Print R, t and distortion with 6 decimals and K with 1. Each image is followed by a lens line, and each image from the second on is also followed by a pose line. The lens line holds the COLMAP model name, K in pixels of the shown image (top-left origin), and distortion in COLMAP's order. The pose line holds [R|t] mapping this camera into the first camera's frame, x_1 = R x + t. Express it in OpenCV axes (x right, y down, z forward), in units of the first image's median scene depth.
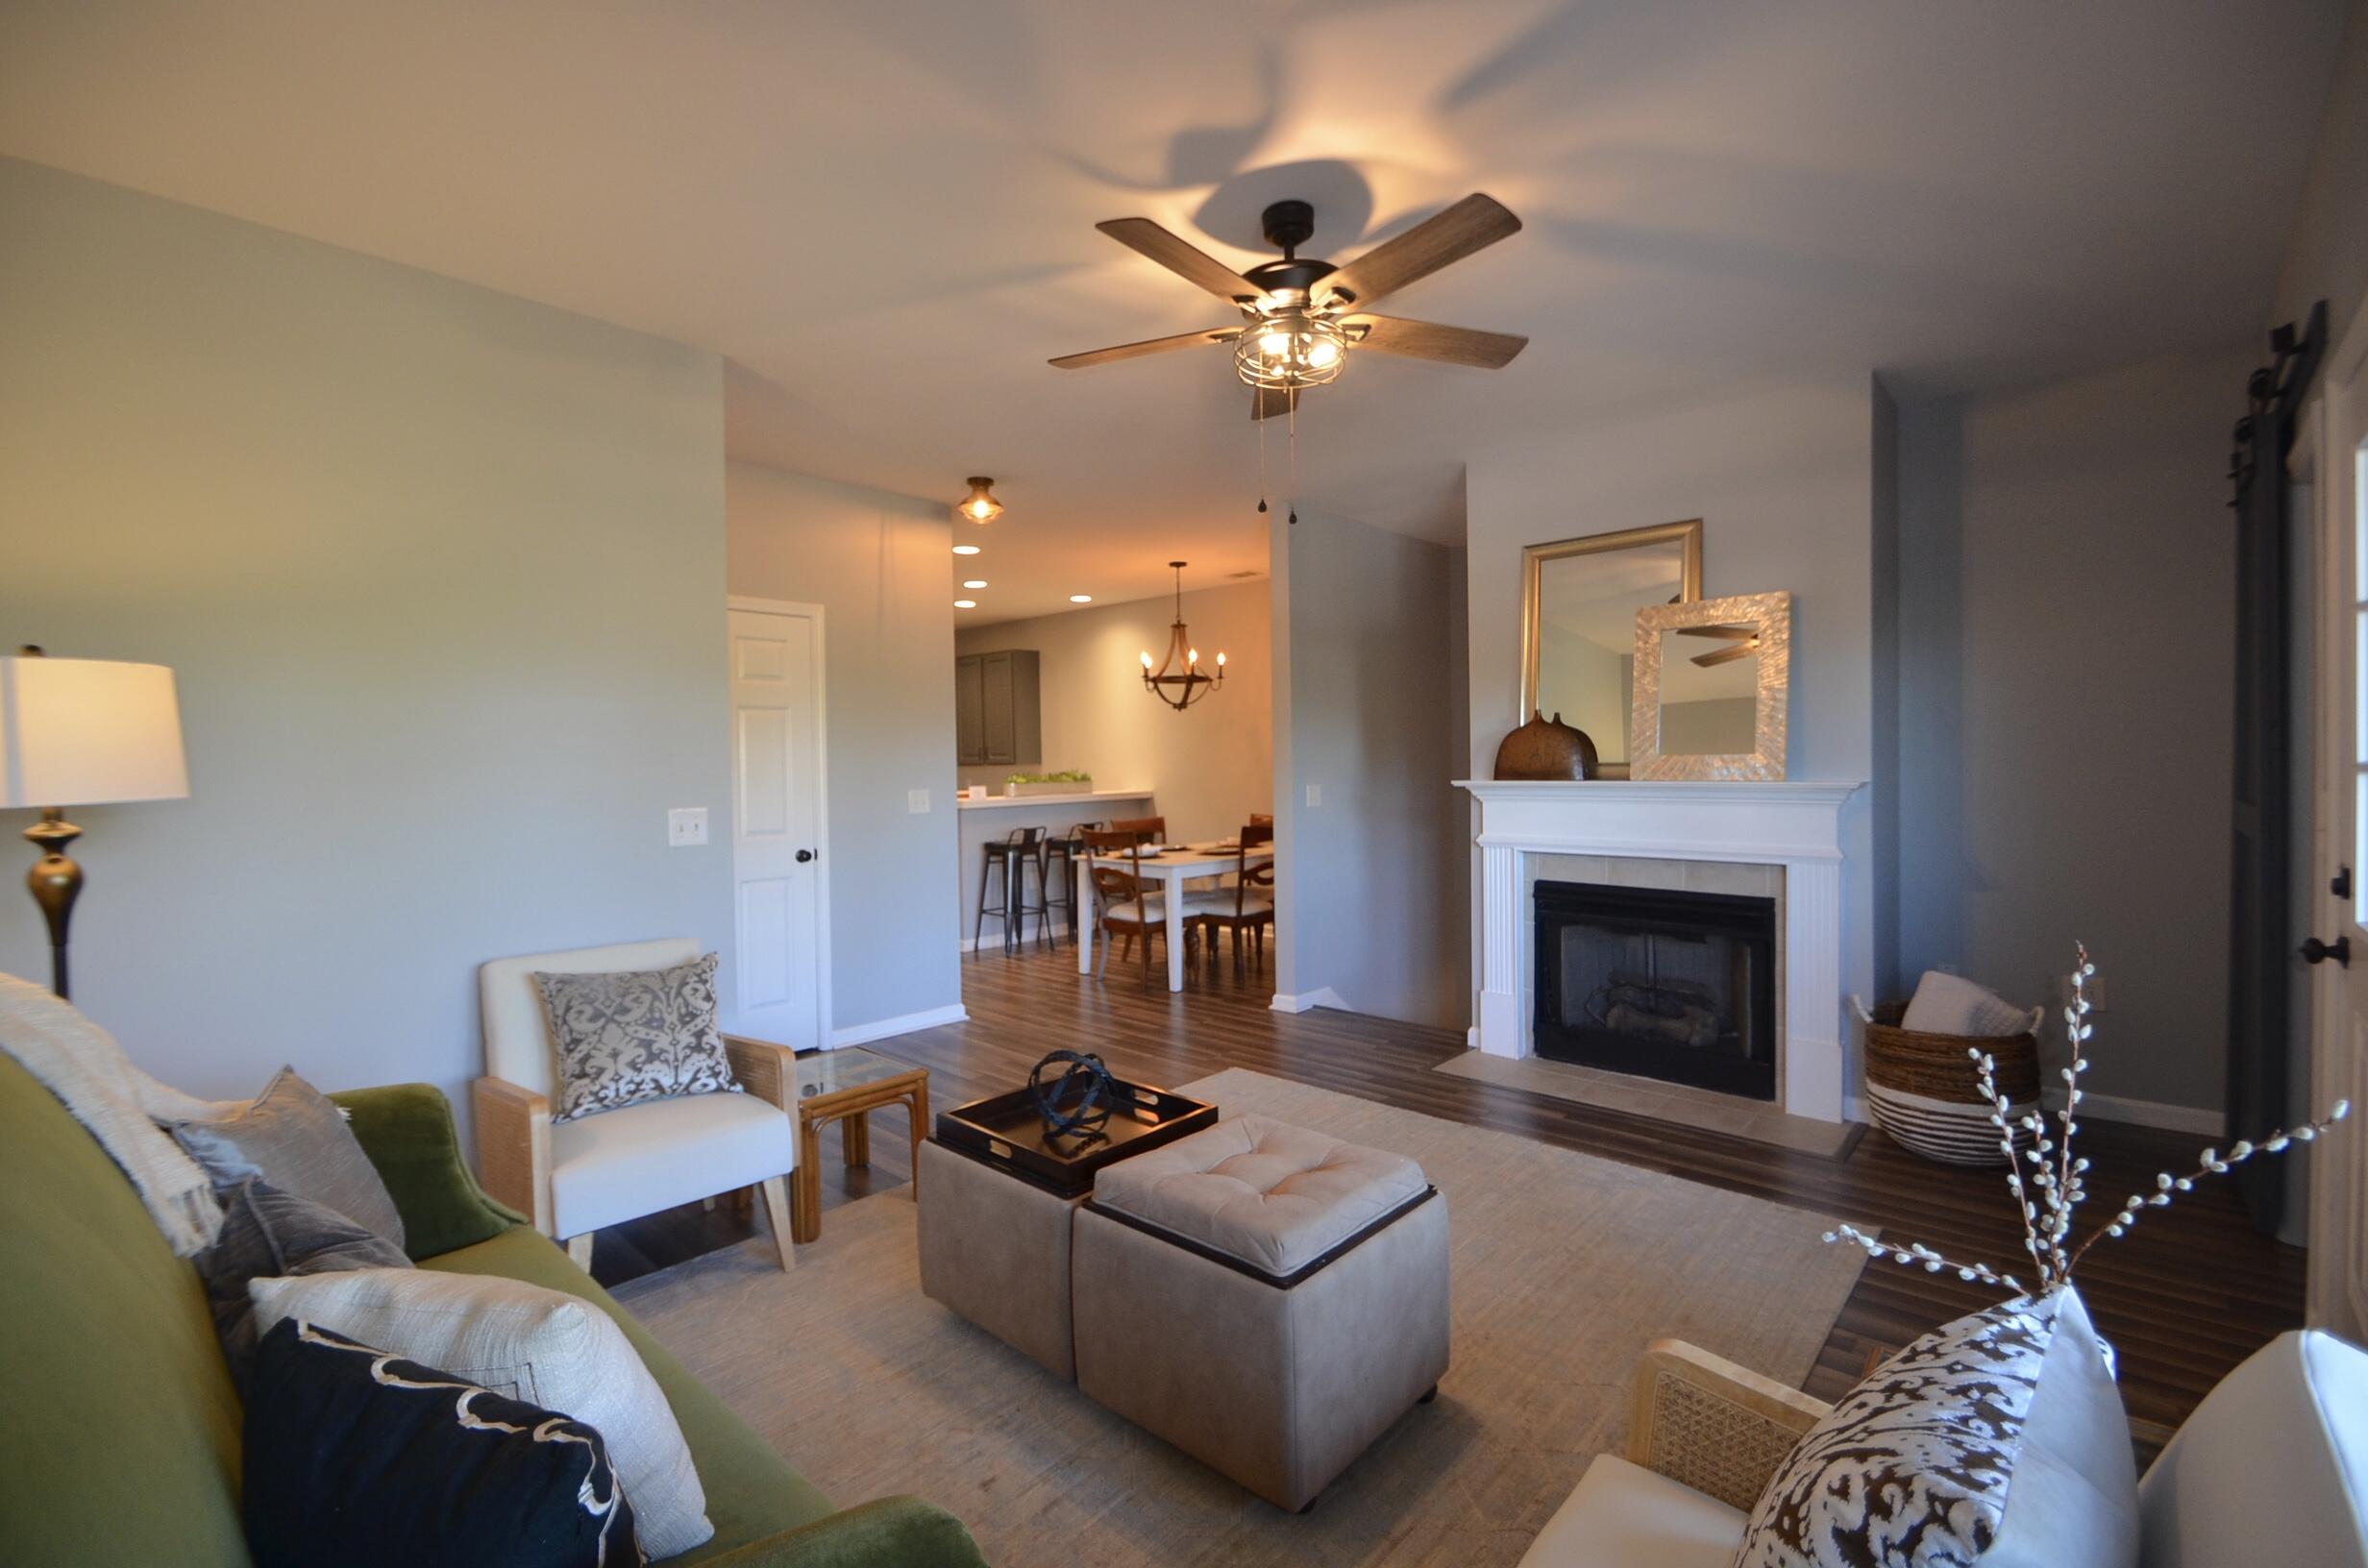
lens RADIAL K [[1030.8, 0, 1183.7], [0, 1030.8, 777.5], [0, 0, 1]] dist [0.001975, -0.010398]
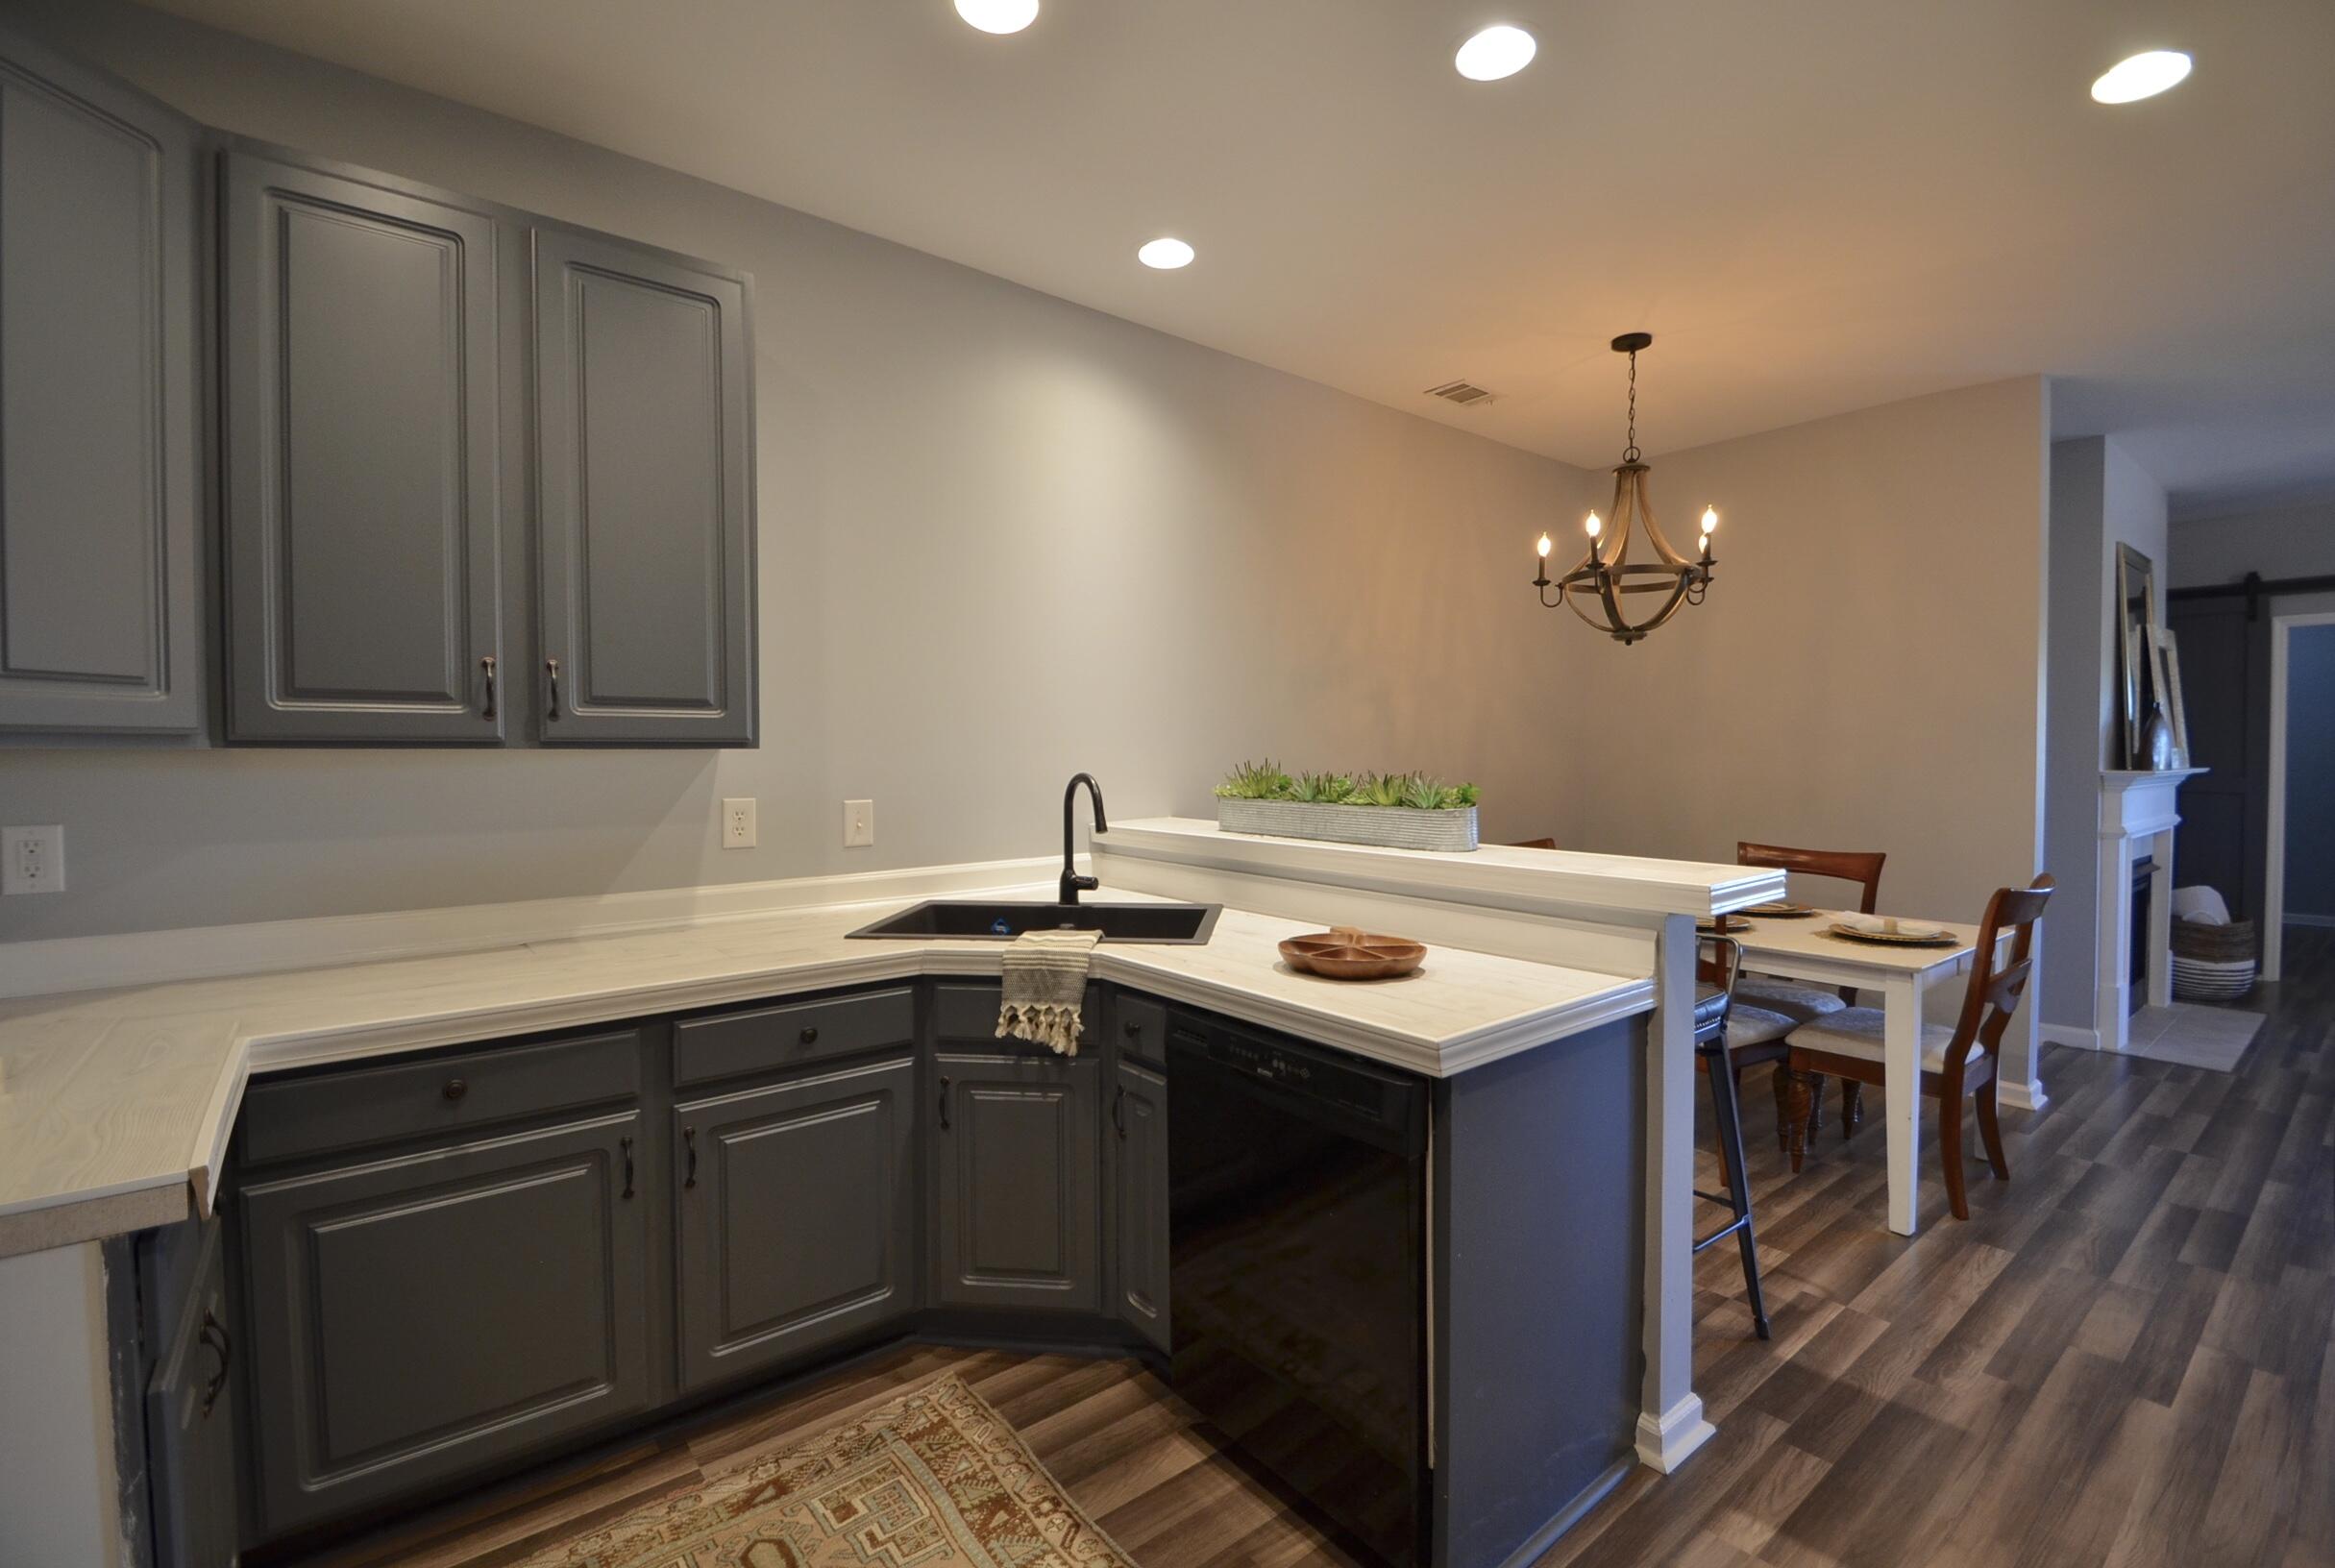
lens RADIAL K [[1035.9, 0, 1194.5], [0, 1035.9, 792.8], [0, 0, 1]] dist [-0.010151, -0.004850]
pose [[0.134484, -0.019519, 0.990724, -0.843123], [0.017013, 0.999704, 0.017386, -0.008674], [-0.990770, 0.014517, 0.134776, 1.869897]]
